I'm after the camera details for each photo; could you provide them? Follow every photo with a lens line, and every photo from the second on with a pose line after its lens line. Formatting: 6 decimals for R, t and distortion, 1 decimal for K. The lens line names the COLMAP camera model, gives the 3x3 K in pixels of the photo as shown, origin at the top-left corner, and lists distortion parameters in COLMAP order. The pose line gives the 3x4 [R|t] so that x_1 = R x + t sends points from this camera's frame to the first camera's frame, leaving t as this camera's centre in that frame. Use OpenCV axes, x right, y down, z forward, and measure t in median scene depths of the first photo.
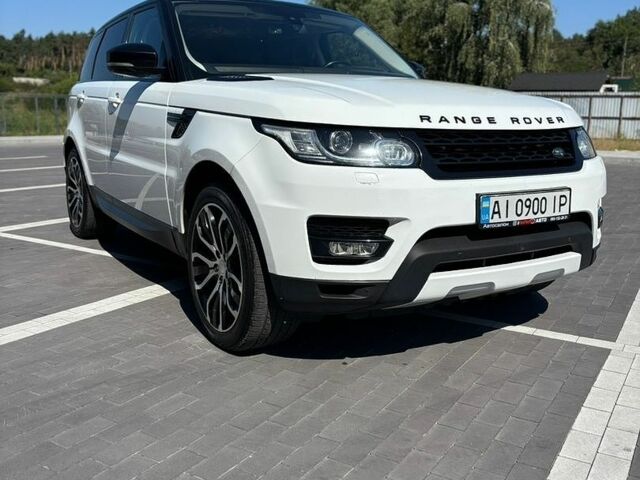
lens RADIAL K [[646.8, 0, 321.0], [0, 646.8, 237.0], [0, 0, 1]] dist [0.097799, -0.194751]
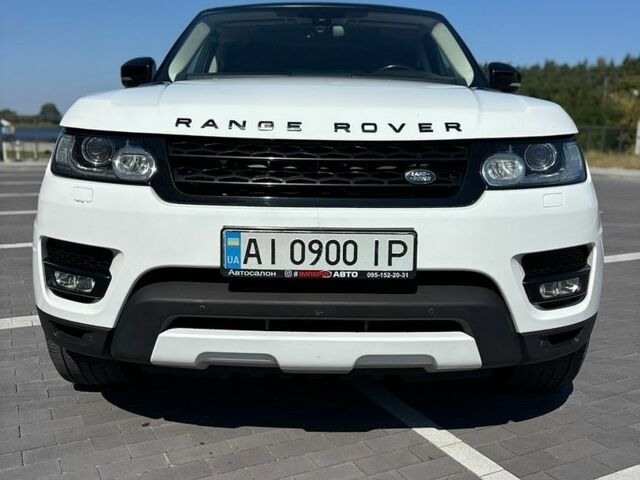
lens RADIAL K [[646.8, 0, 321.0], [0, 646.8, 237.0], [0, 0, 1]] dist [0.097799, -0.194751]
pose [[0.849621, 0.081154, -0.521112, 0.663881], [-0.102736, 0.994629, -0.012605, -0.053356], [0.517290, 0.064246, 0.853395, 0.422402]]
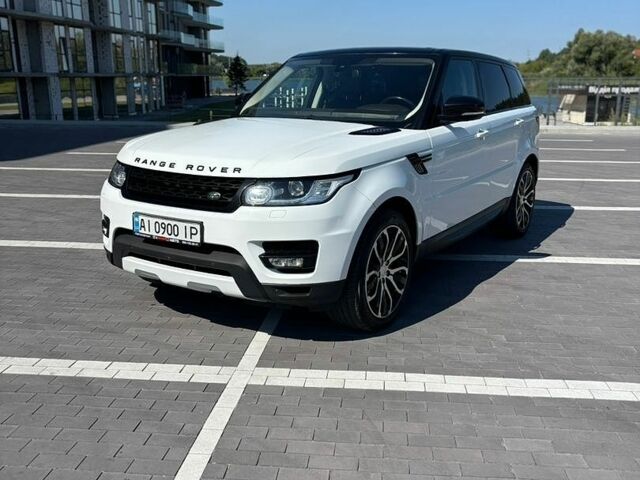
lens RADIAL K [[646.8, 0, 321.0], [0, 646.8, 237.0], [0, 0, 1]] dist [0.097799, -0.194751]
pose [[0.429153, 0.199288, -0.880972, 1.698364], [-0.169131, 0.975834, 0.138358, -0.278886], [0.887255, 0.089623, 0.452488, 0.657209]]
